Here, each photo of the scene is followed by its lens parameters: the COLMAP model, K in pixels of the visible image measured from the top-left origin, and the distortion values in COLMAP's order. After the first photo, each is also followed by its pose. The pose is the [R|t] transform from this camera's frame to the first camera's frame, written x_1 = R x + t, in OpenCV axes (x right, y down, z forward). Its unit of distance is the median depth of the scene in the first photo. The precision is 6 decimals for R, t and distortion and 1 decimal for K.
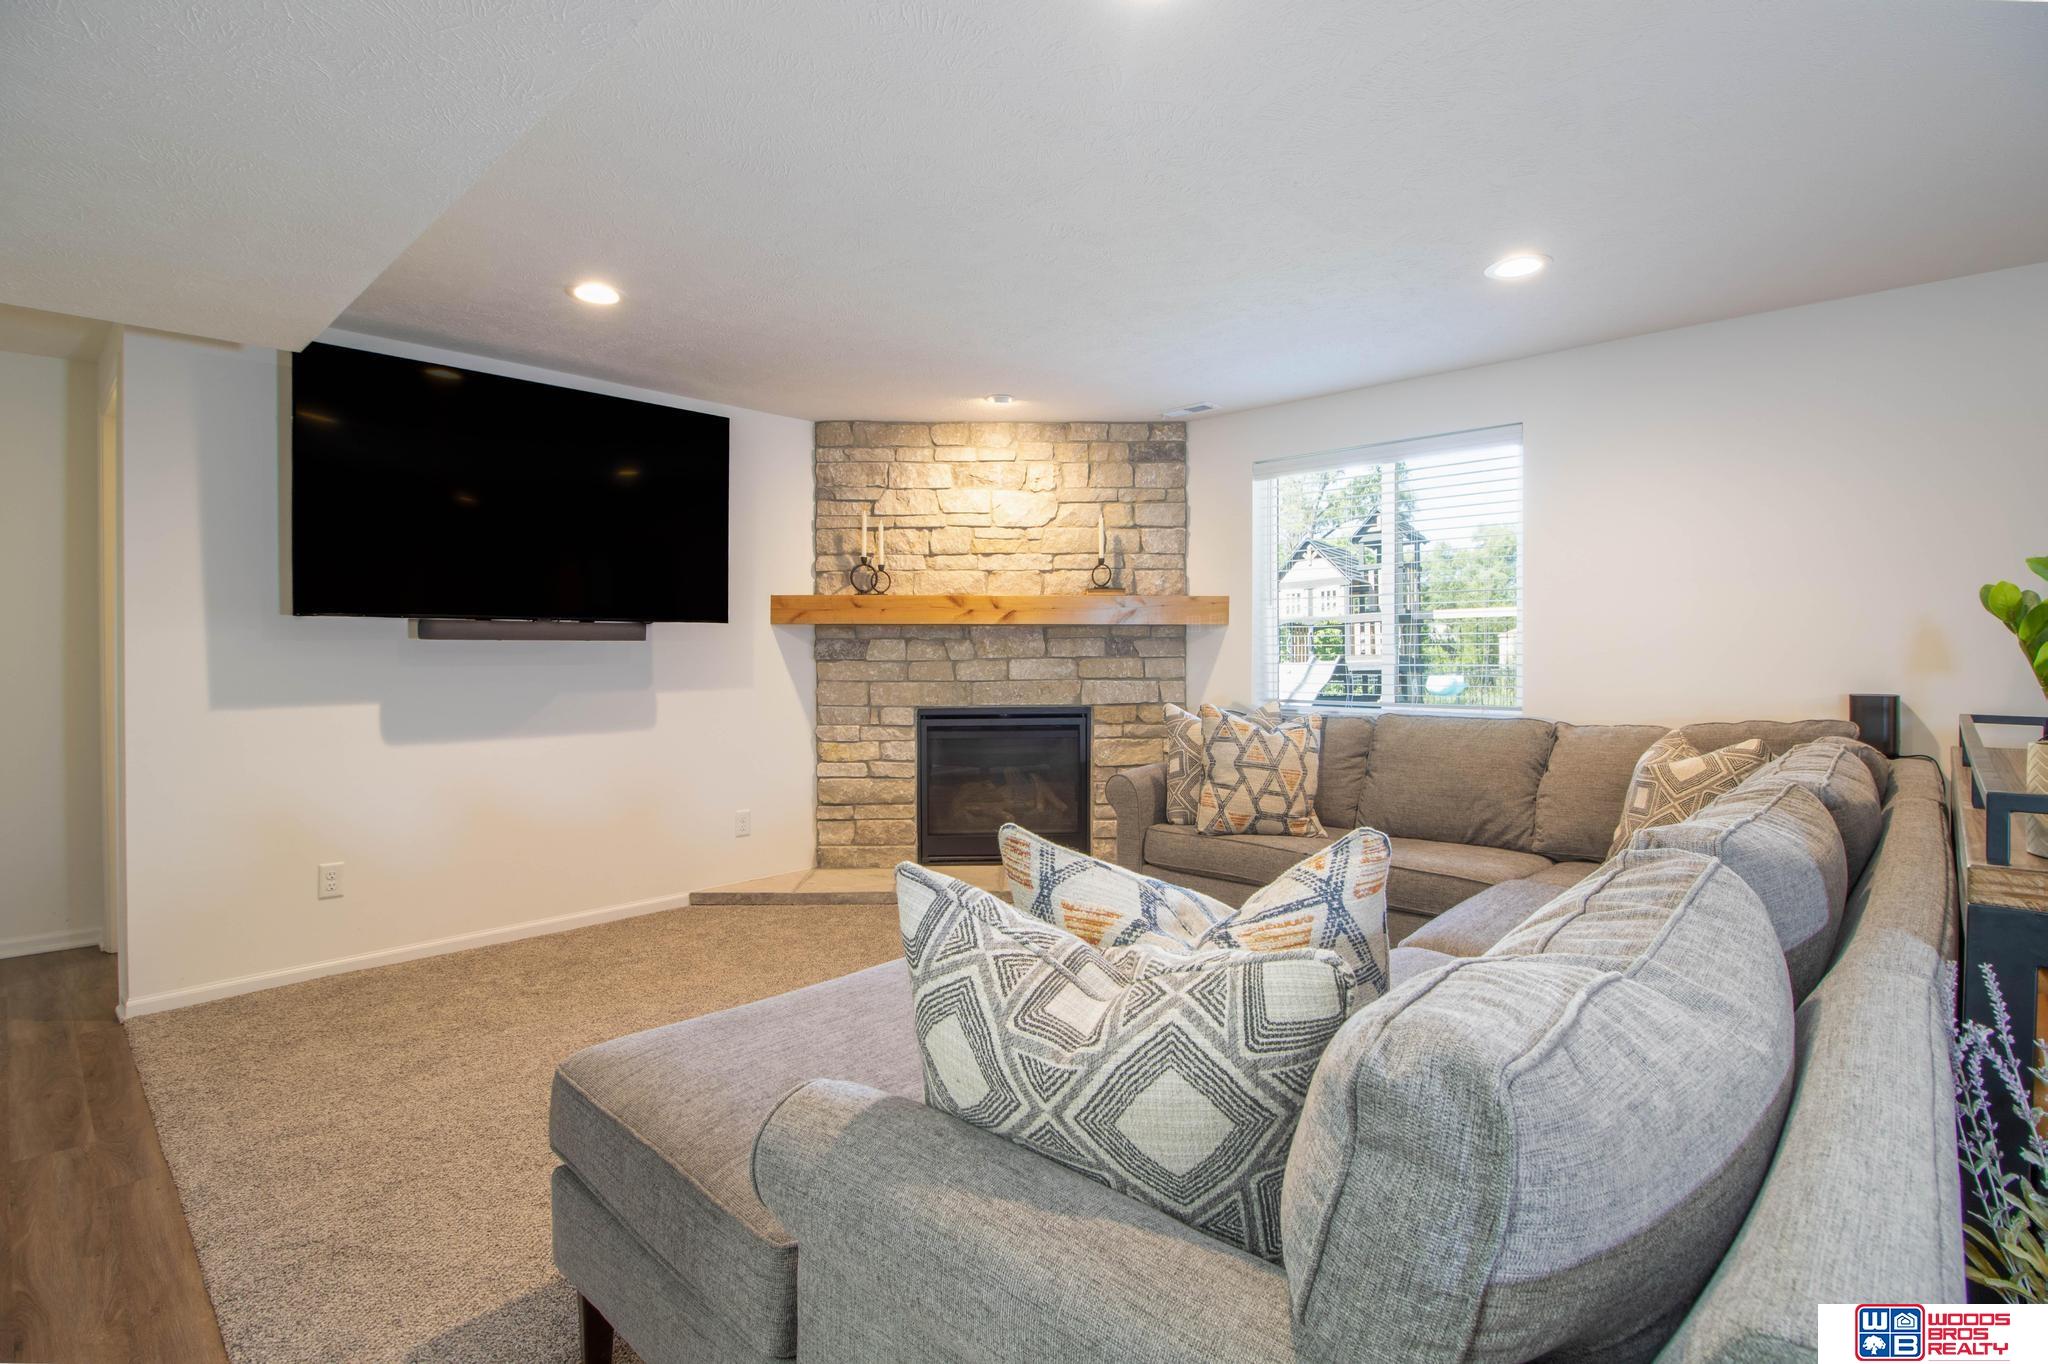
lens RADIAL K [[981.3, 0, 1104.2], [0, 981.3, 661.7], [0, 0, 1]] dist [-0.001607, -0.011515]
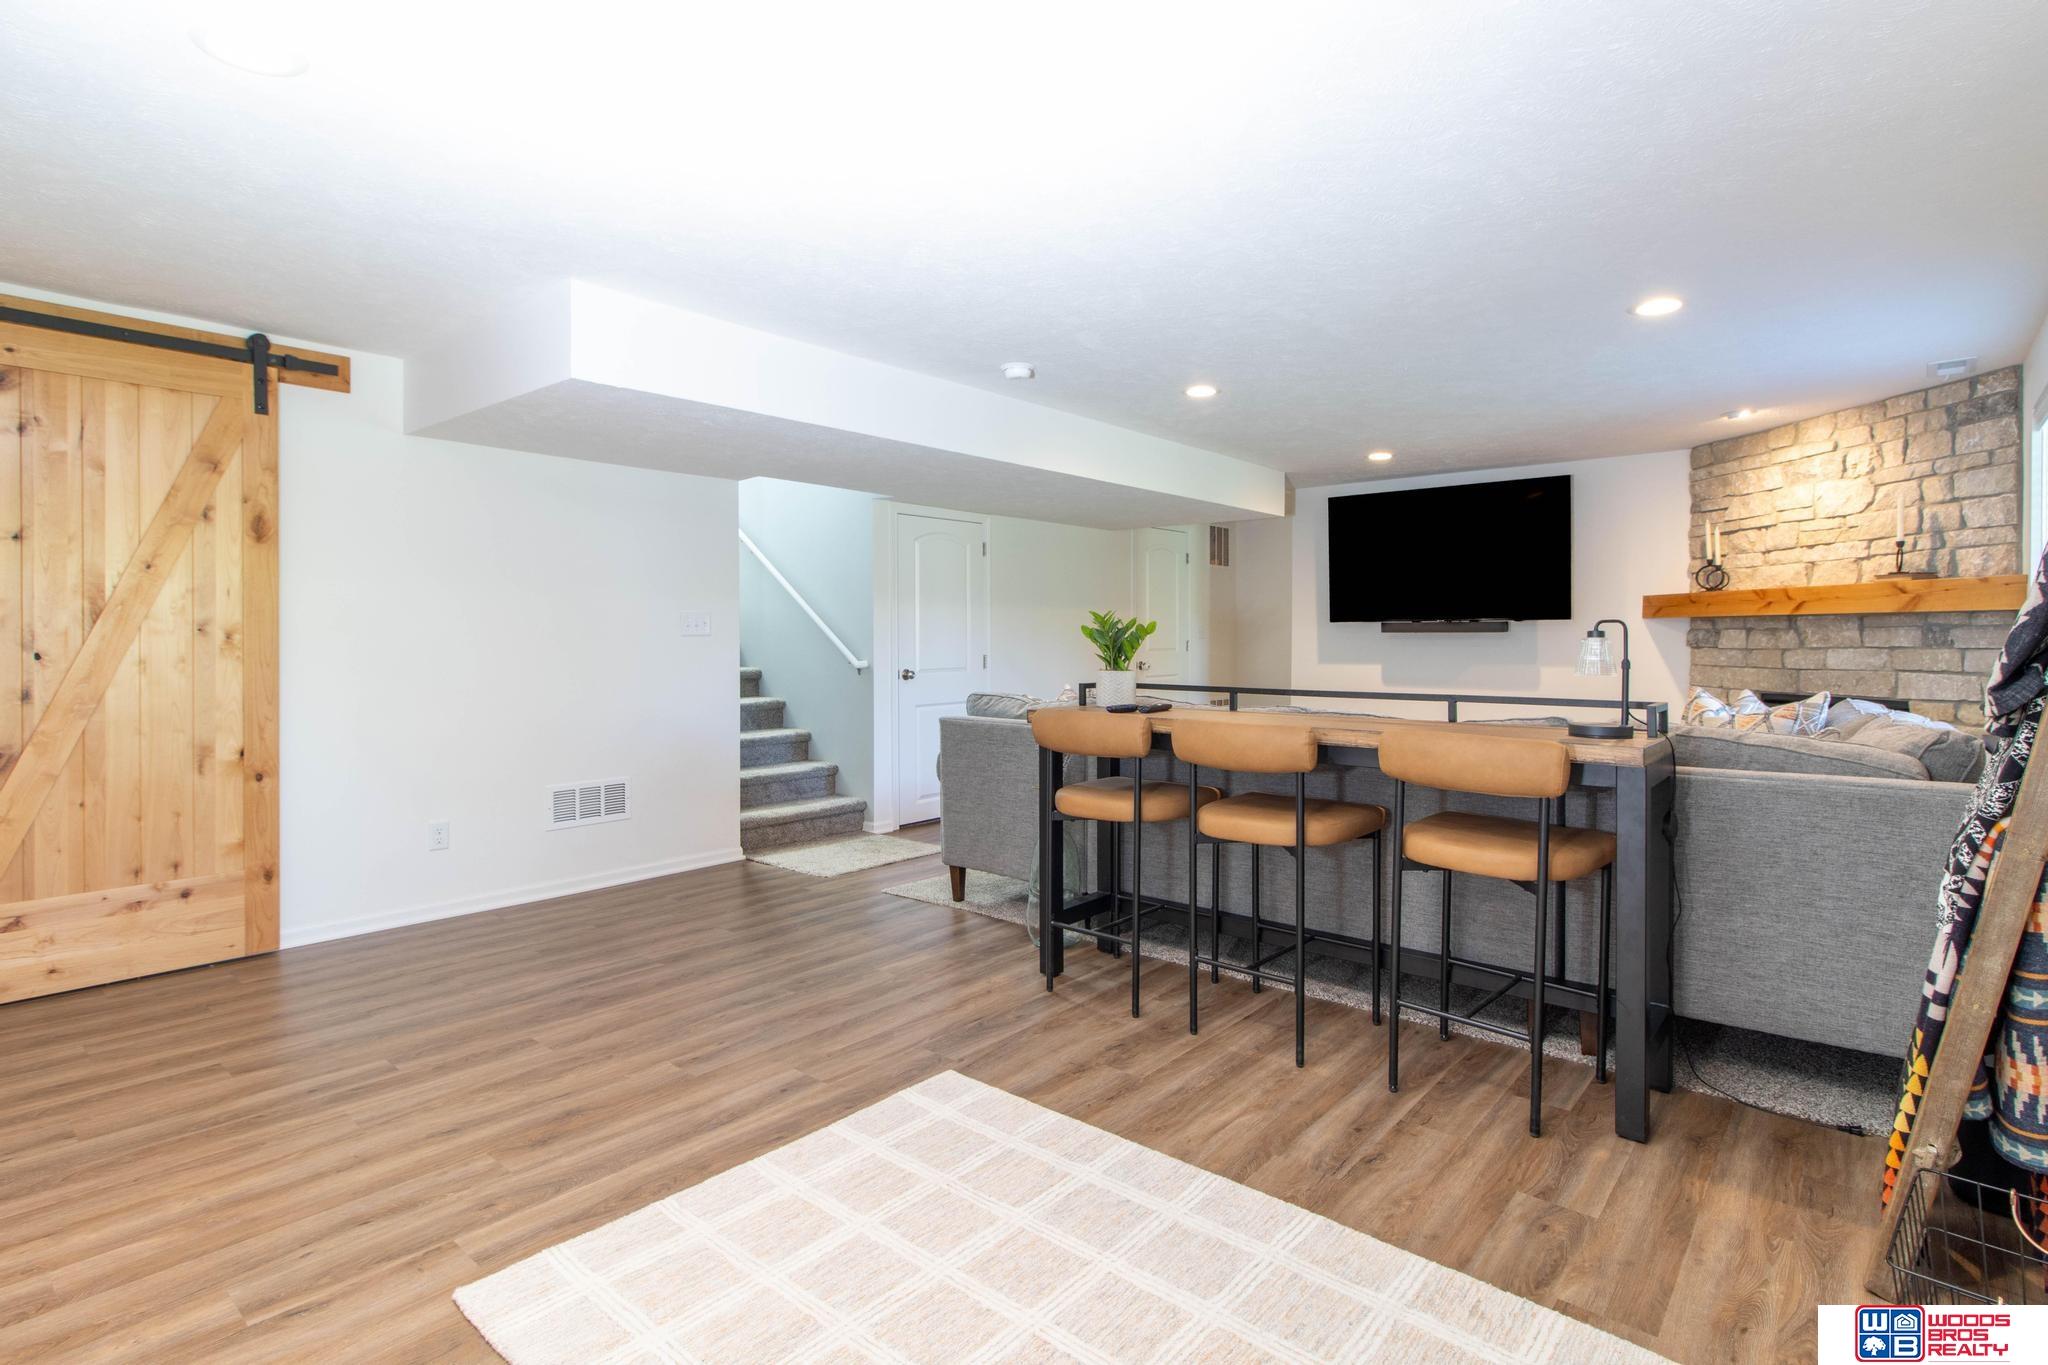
lens RADIAL K [[1011.6, 0, 938.4], [0, 1011.6, 644.2], [0, 0, 1]] dist [0.000536, -0.000058]
pose [[-0.031732, 0.009407, -0.999452, 0.977279], [-0.013991, 0.999854, 0.009855, -0.004532], [0.999398, 0.014296, -0.031596, 0.120918]]
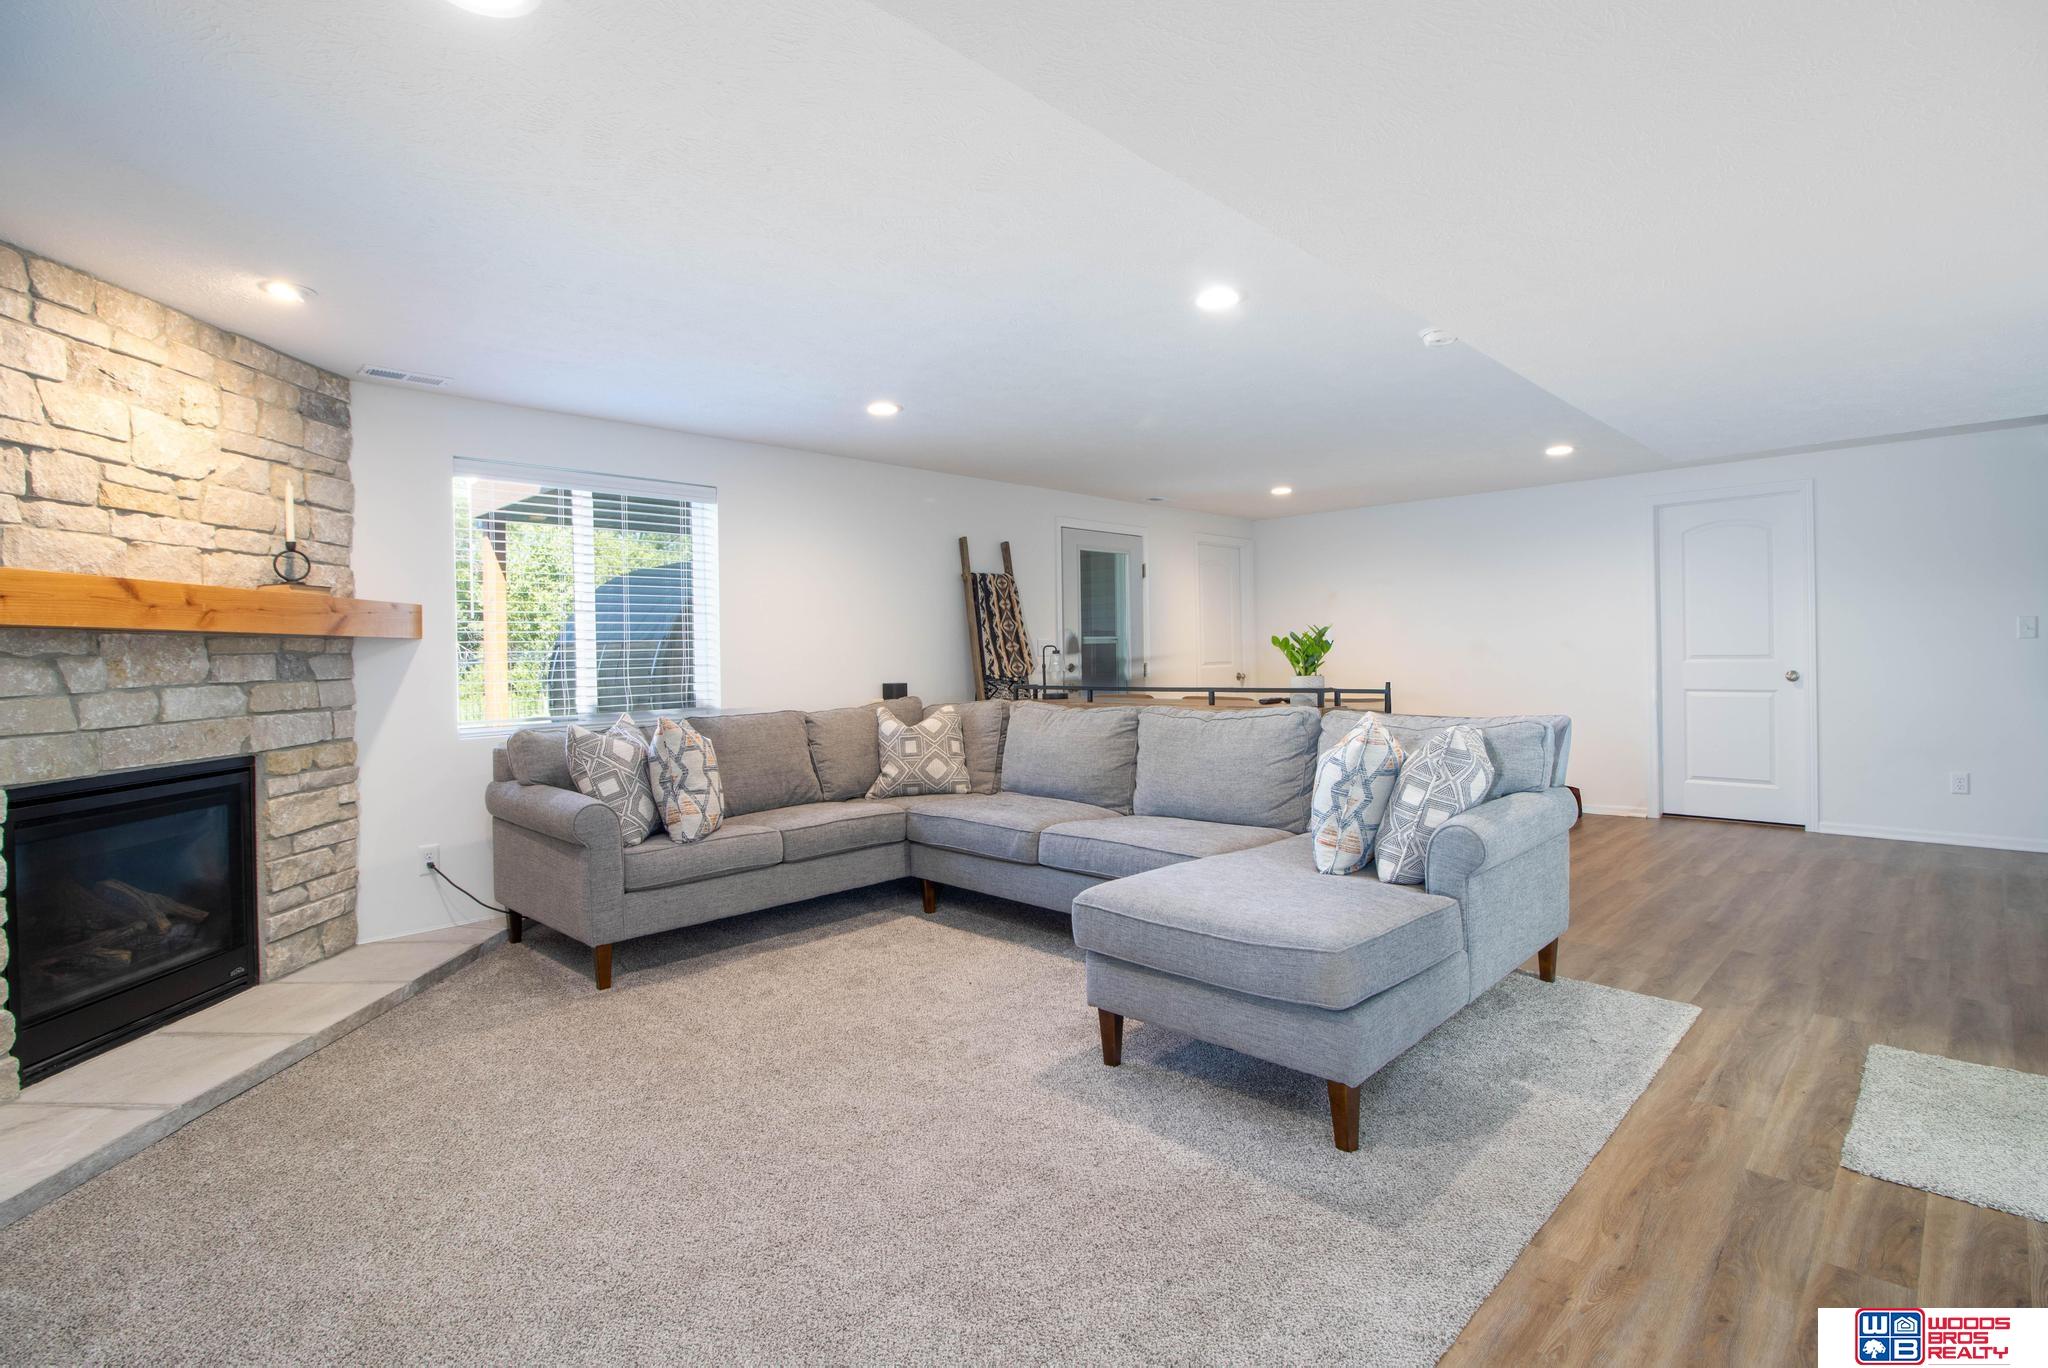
lens RADIAL K [[965.3, 0, 936.0], [0, 965.3, 662.2], [0, 0, 1]] dist [0.003026, -0.012604]
pose [[0.107962, -0.005312, 0.994141, -0.642772], [0.032516, 0.999470, 0.001809, -0.004425], [-0.993623, 0.032130, 0.108077, 0.460234]]
